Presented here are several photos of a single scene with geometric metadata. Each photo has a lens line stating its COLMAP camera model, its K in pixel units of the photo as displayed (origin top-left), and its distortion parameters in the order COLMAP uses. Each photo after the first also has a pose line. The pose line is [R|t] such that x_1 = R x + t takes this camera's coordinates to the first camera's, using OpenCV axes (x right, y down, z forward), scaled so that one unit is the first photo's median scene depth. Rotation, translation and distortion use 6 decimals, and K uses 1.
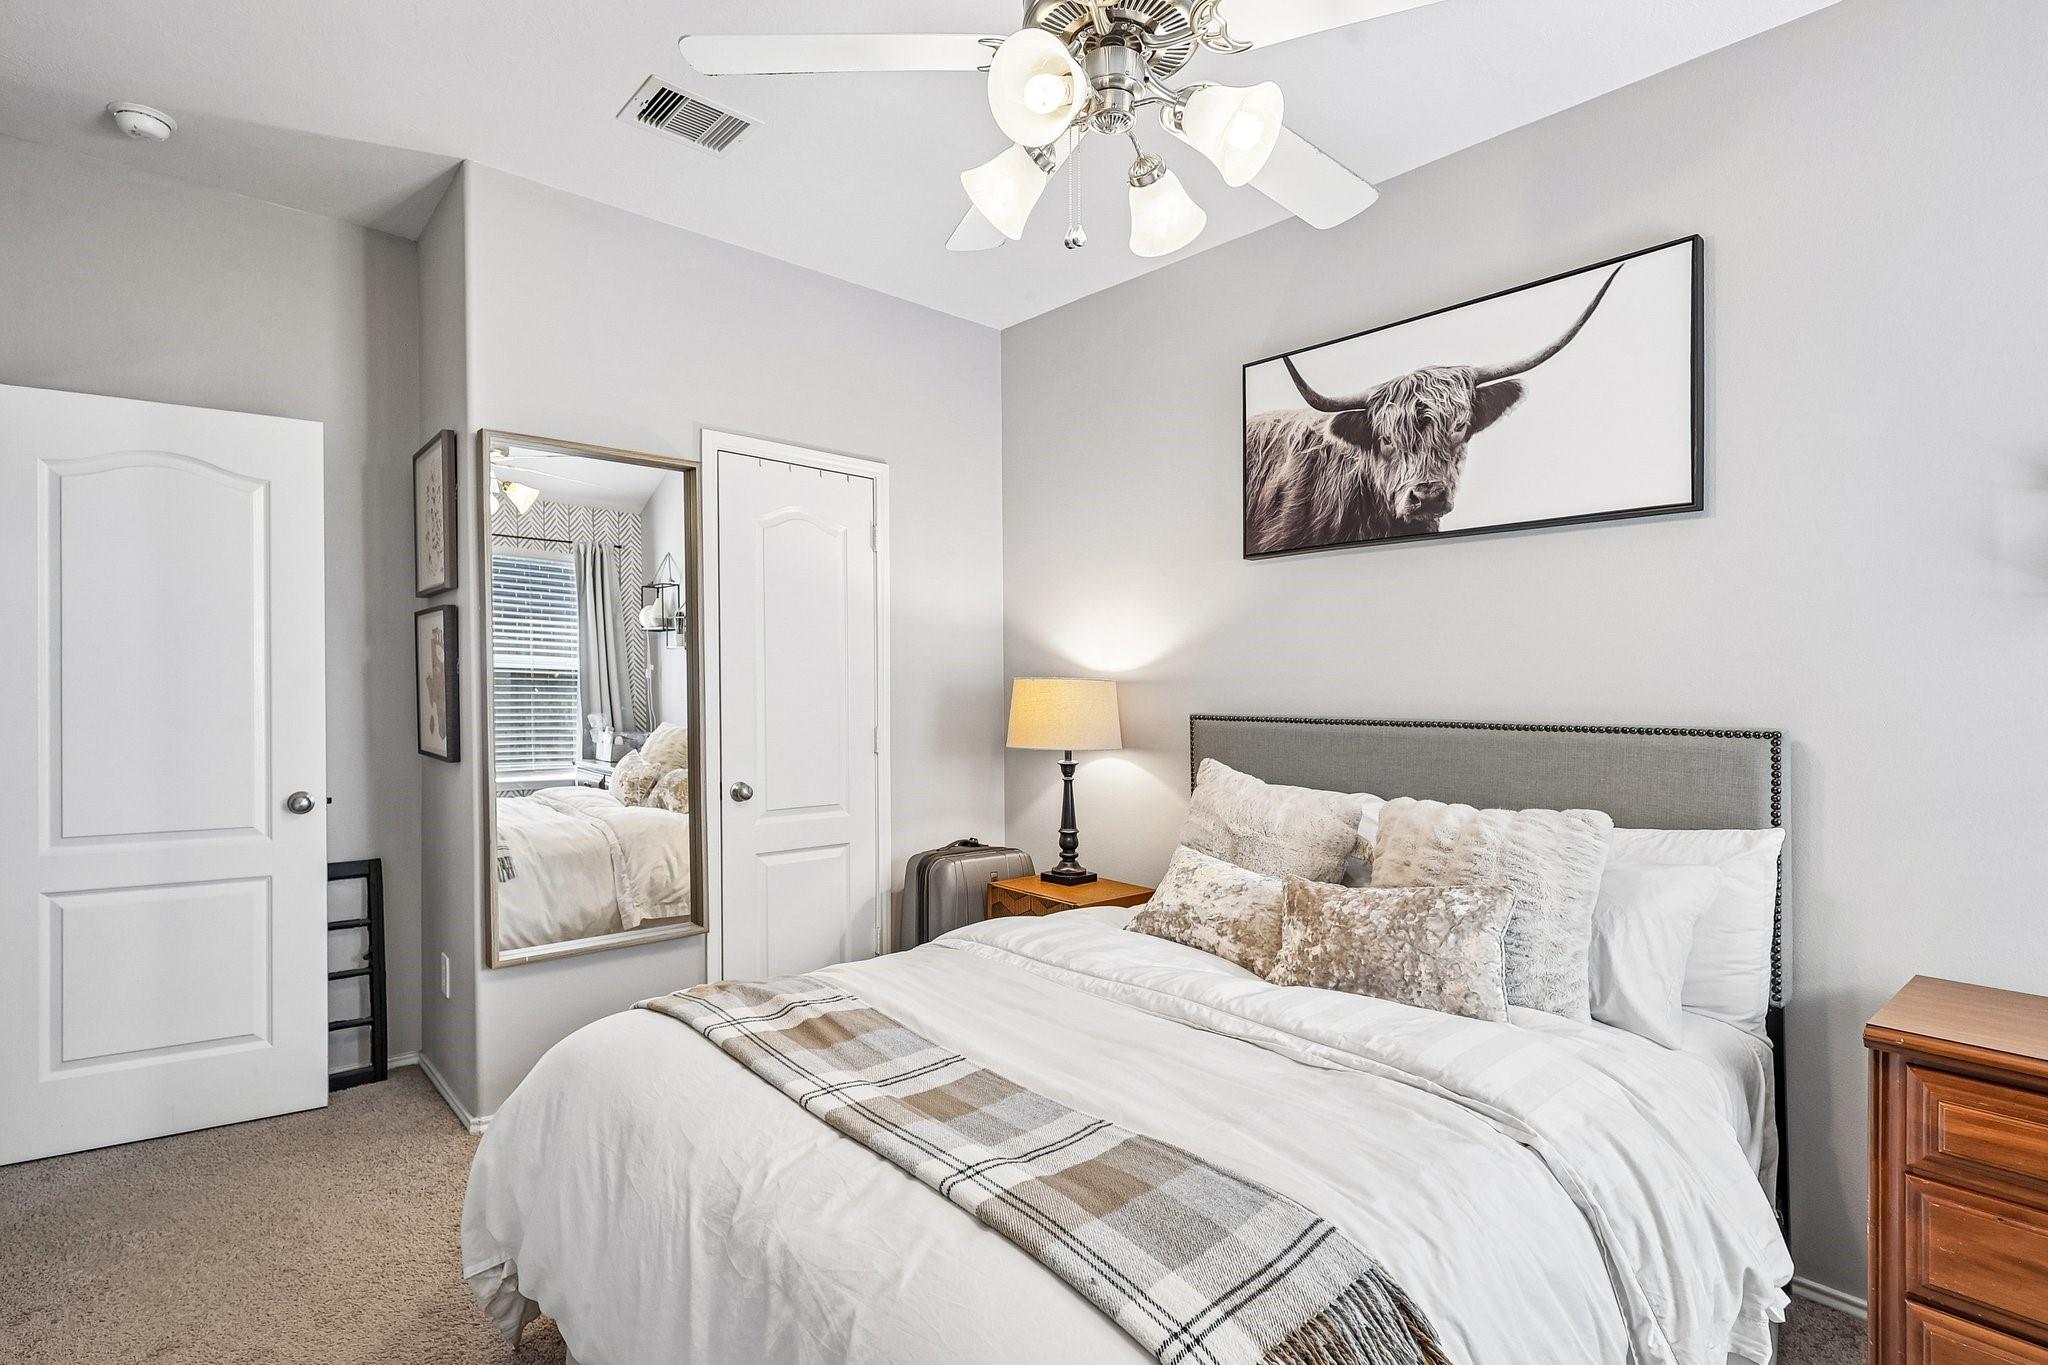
lens RADIAL K [[979.6, 0, 1017.1], [0, 979.6, 695.7], [0, 0, 1]] dist [-0.005346, 0.002631]
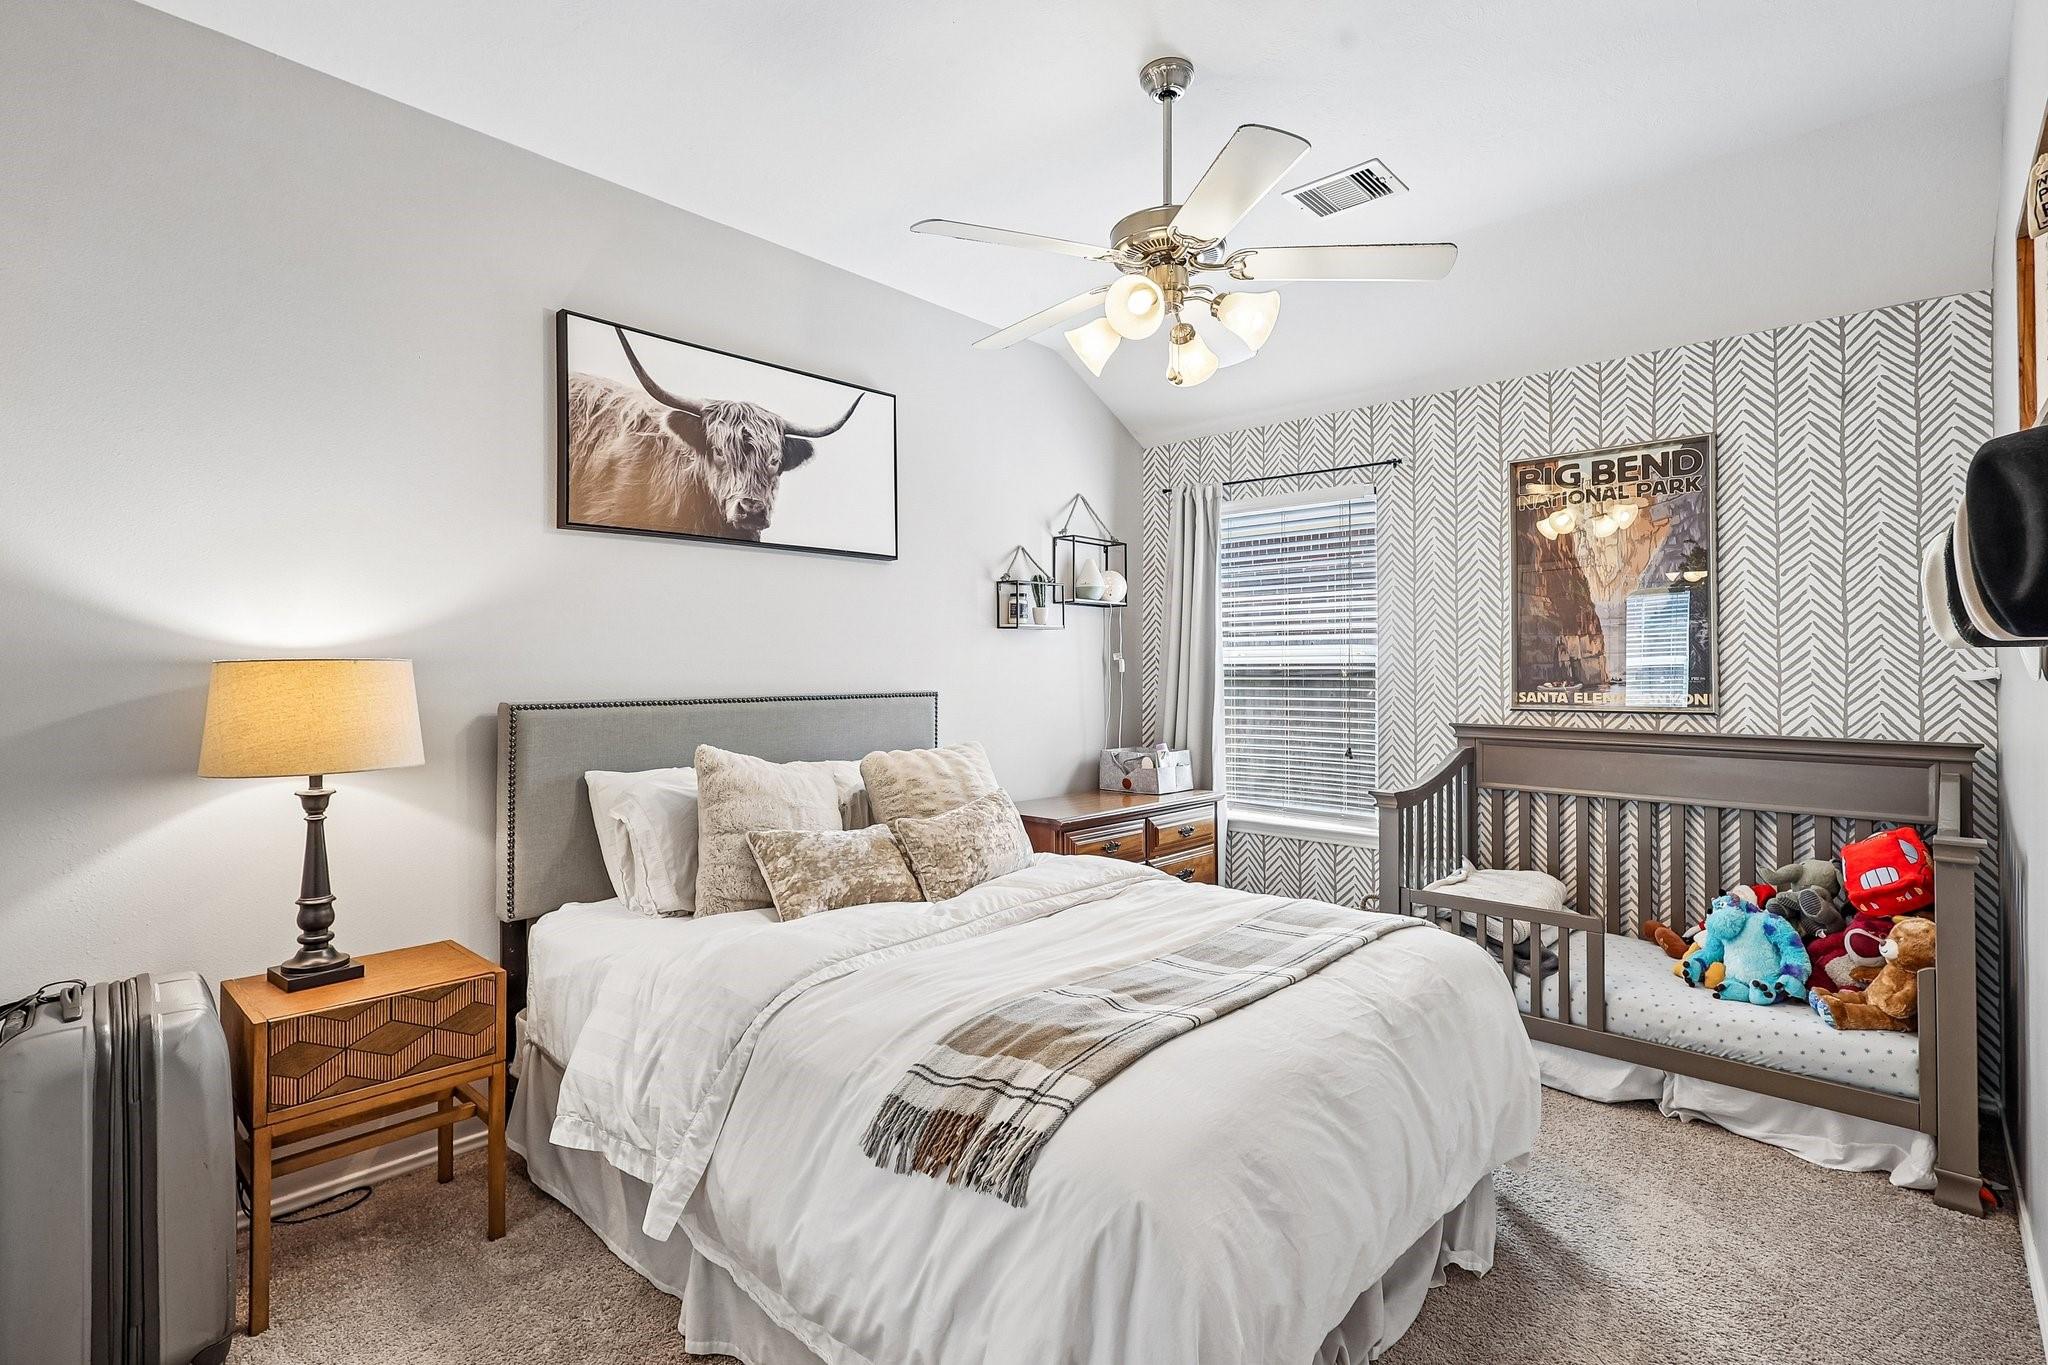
lens RADIAL K [[979.6, 0, 1016.3], [0, 979.6, 661.5], [0, 0, 1]] dist [-0.005346, 0.002631]
pose [[-0.089415, -0.006382, 0.995974, -0.783721], [0.007376, 0.999948, 0.007069, -0.023116], [-0.995967, 0.007978, -0.089363, 0.757246]]
